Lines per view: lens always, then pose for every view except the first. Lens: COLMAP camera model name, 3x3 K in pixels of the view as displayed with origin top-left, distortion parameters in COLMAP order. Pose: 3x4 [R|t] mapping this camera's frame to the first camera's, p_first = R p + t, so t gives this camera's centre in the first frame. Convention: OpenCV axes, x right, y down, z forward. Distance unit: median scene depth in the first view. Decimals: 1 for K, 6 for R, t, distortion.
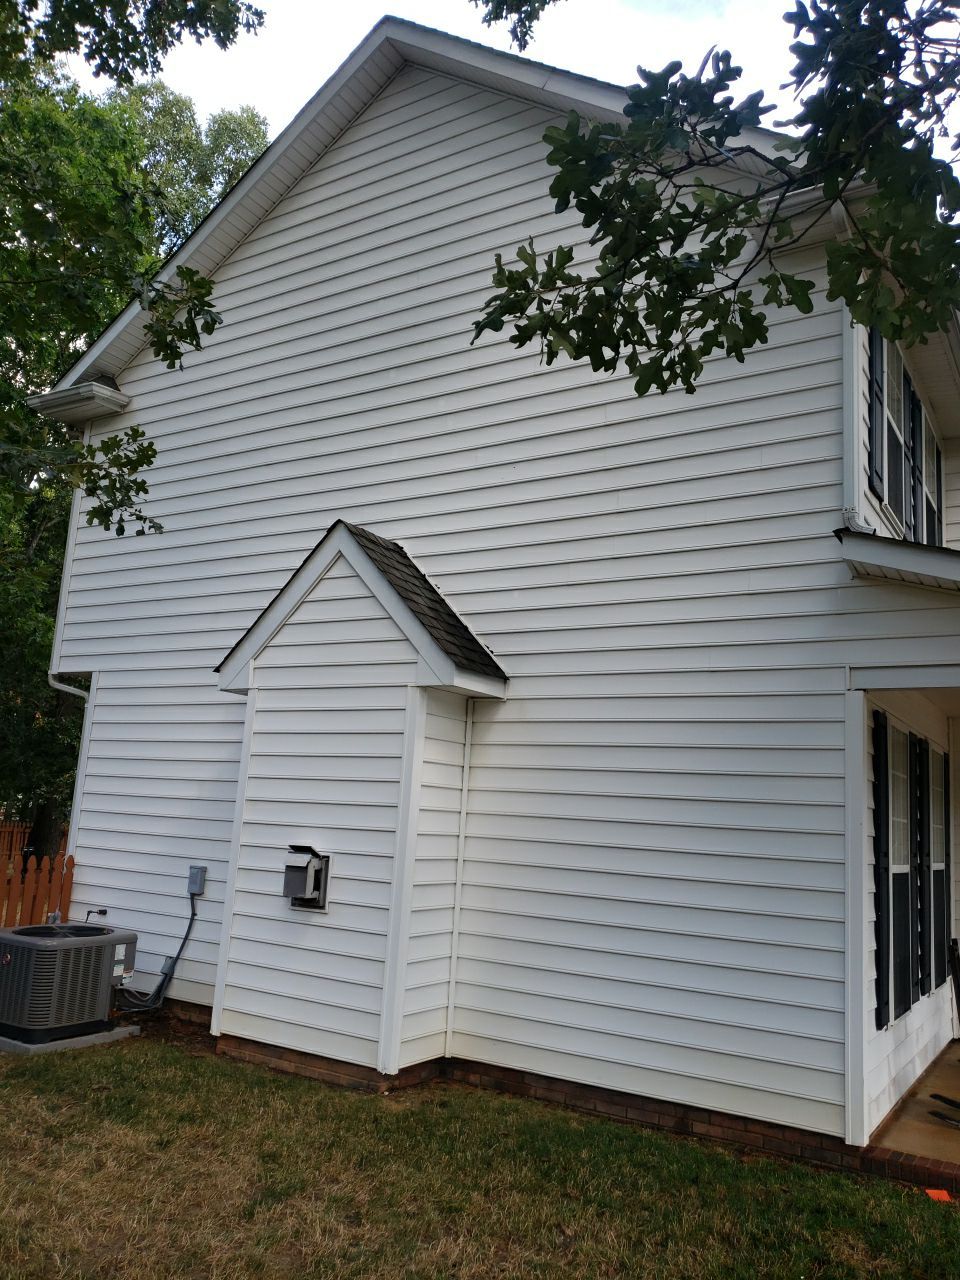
lens RADIAL K [[1014.1, 0, 480.0], [0, 1014.1, 640.0], [0, 0, 1]] dist [0.010789, 0.002119]
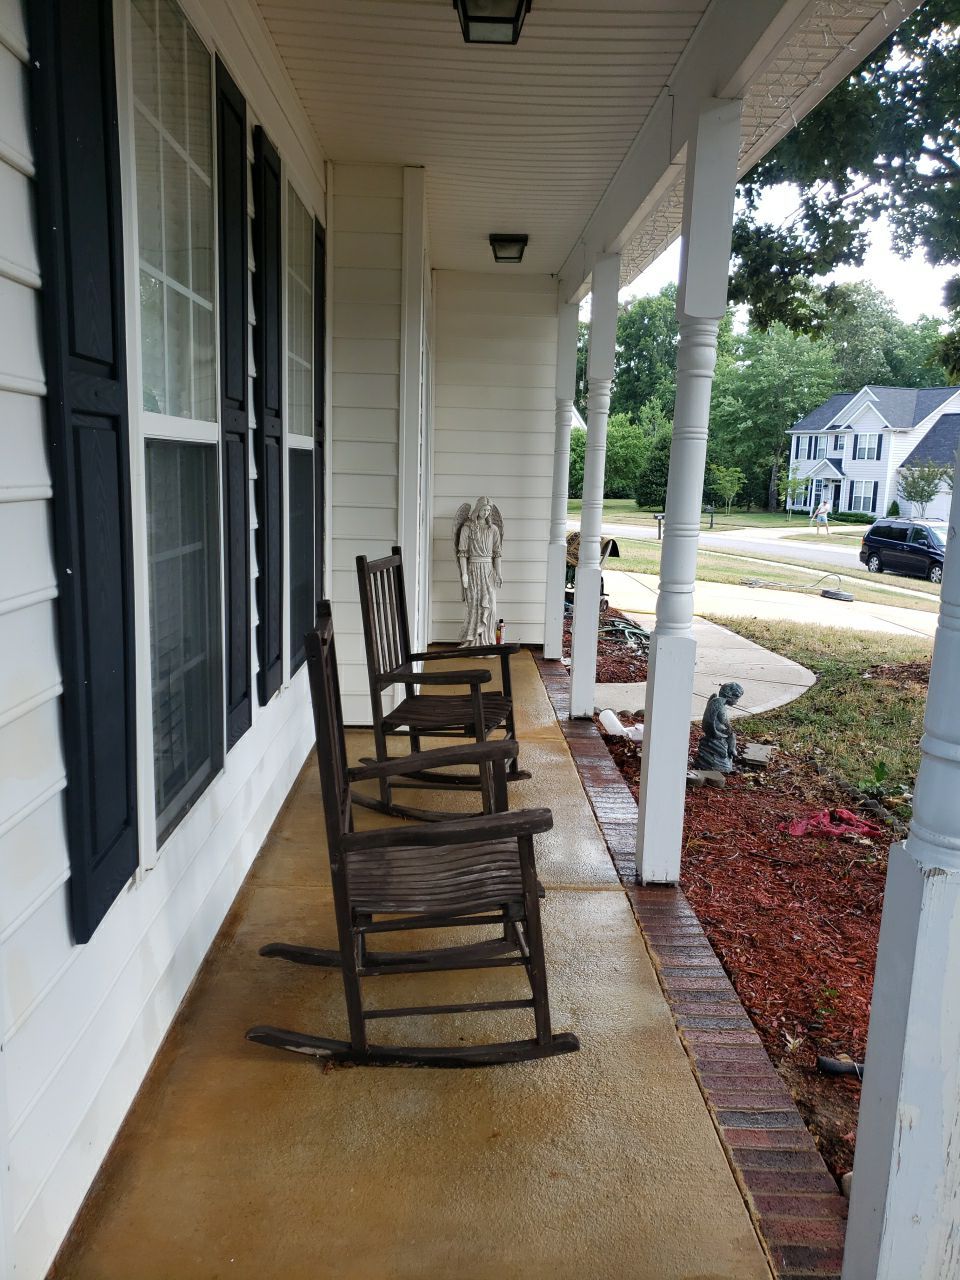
lens RADIAL K [[1014.1, 0, 480.0], [0, 1014.1, 640.0], [0, 0, 1]] dist [0.010789, 0.002119]
pose [[0.845493, -0.128965, 0.518179, 0.266950], [-0.070291, 0.935074, 0.347412, 0.141359], [-0.529340, -0.330158, 0.781534, 0.556025]]
